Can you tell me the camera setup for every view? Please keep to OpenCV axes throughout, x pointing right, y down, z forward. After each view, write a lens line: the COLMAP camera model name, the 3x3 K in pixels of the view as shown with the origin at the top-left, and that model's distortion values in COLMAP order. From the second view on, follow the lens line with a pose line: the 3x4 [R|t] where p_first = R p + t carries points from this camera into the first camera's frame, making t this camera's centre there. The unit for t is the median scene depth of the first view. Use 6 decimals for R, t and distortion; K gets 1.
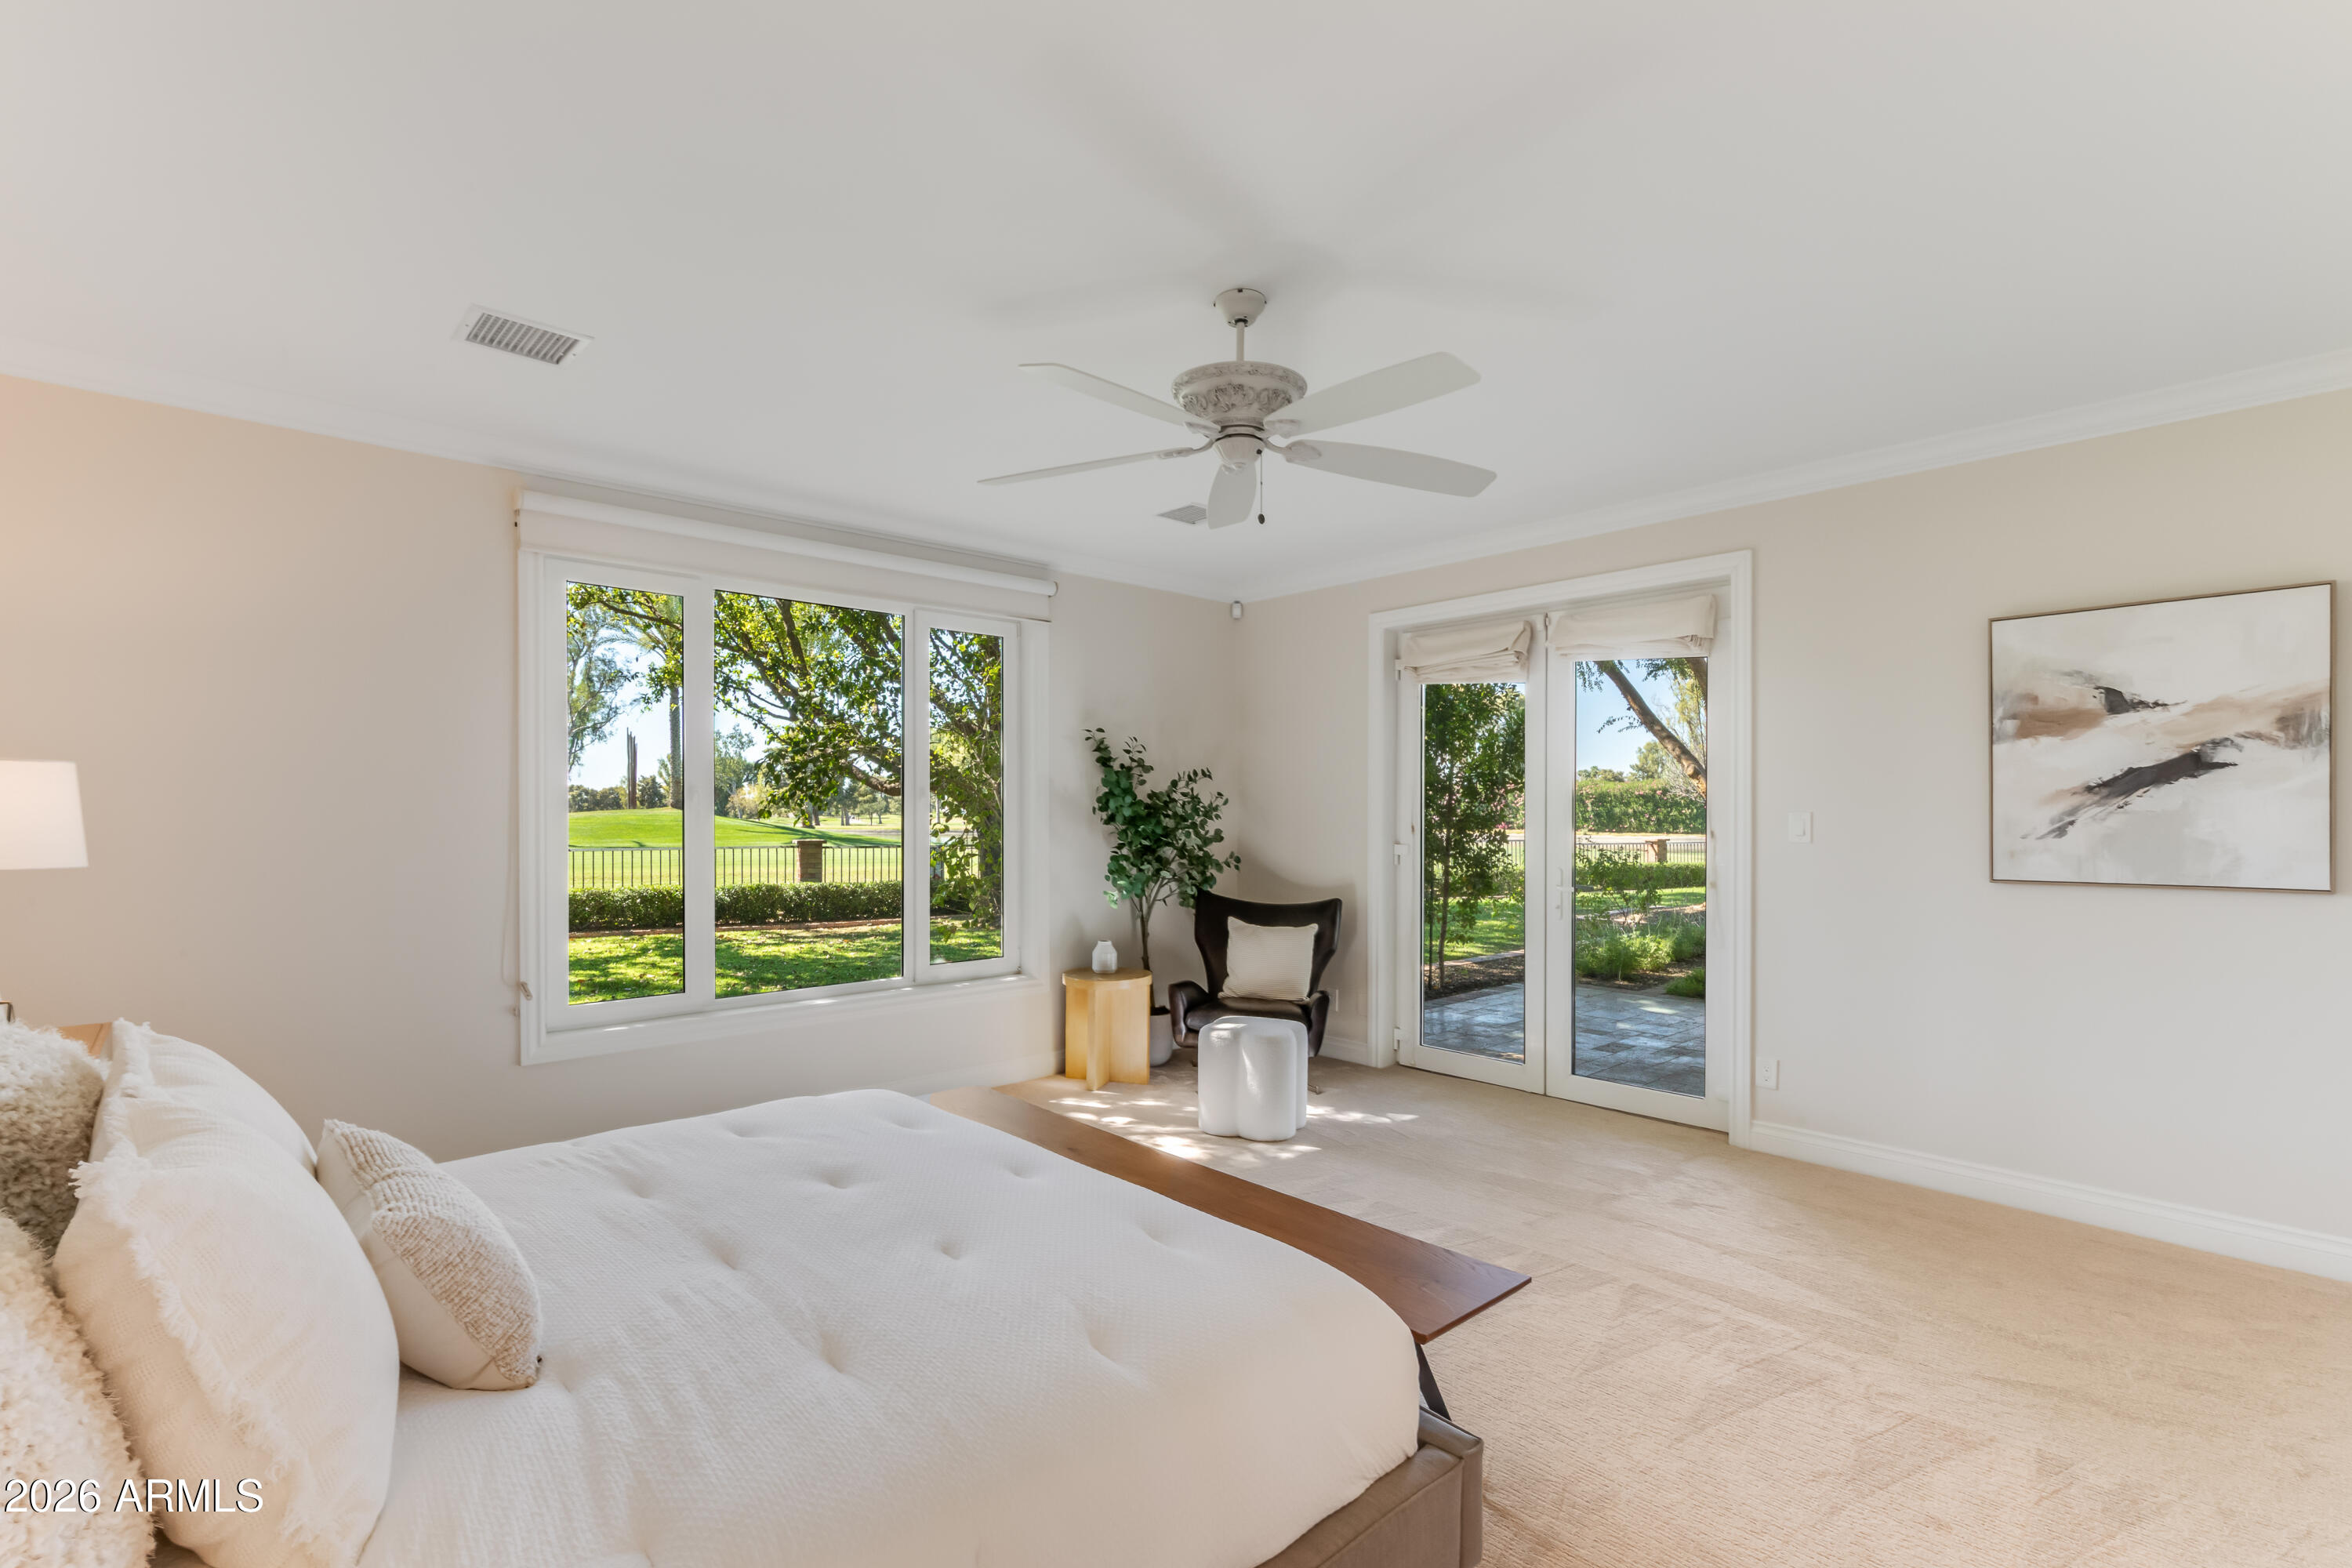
lens RADIAL K [[1071.9, 0, 1176.0], [0, 1071.9, 784.0], [0, 0, 1]] dist [0.002163, 0.000428]
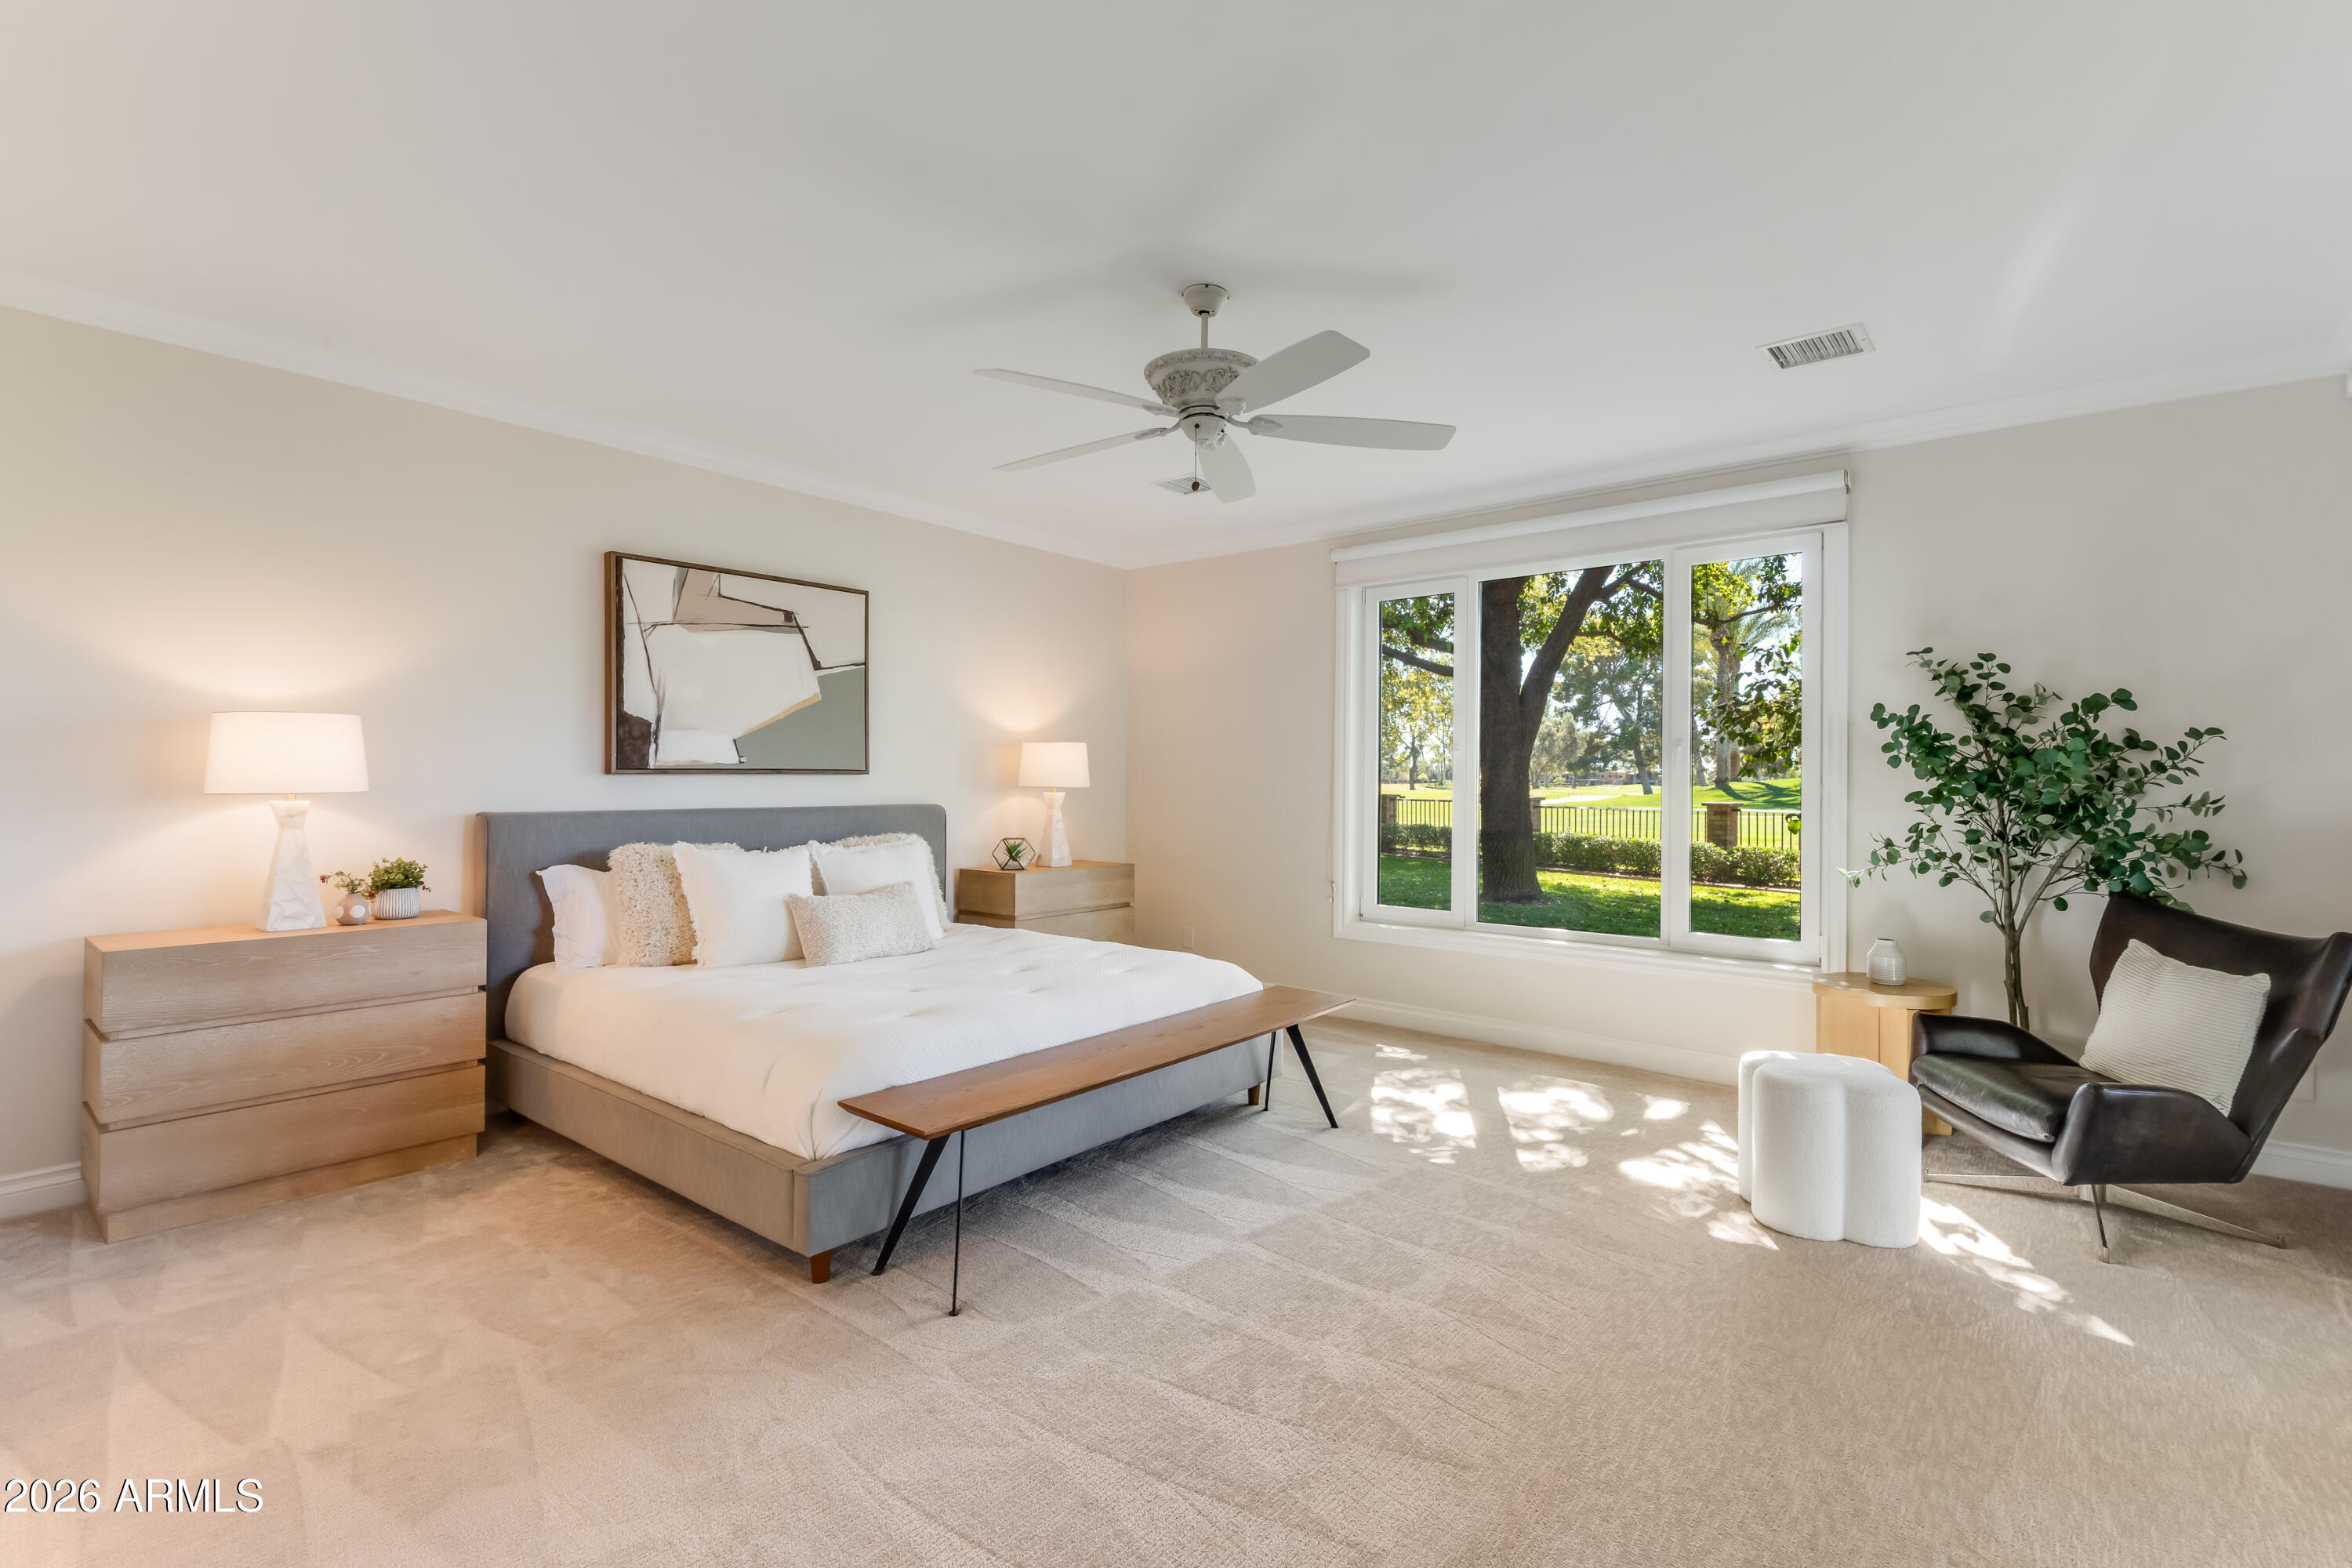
lens RADIAL K [[1071.9, 0, 1176.0], [0, 1071.9, 784.0], [0, 0, 1]] dist [0.002163, 0.000428]
pose [[0.129681, 0.005602, -0.991540, 0.695891], [0.018845, 0.999789, 0.008114, 0.027882], [0.991377, -0.019737, 0.129548, 0.491436]]
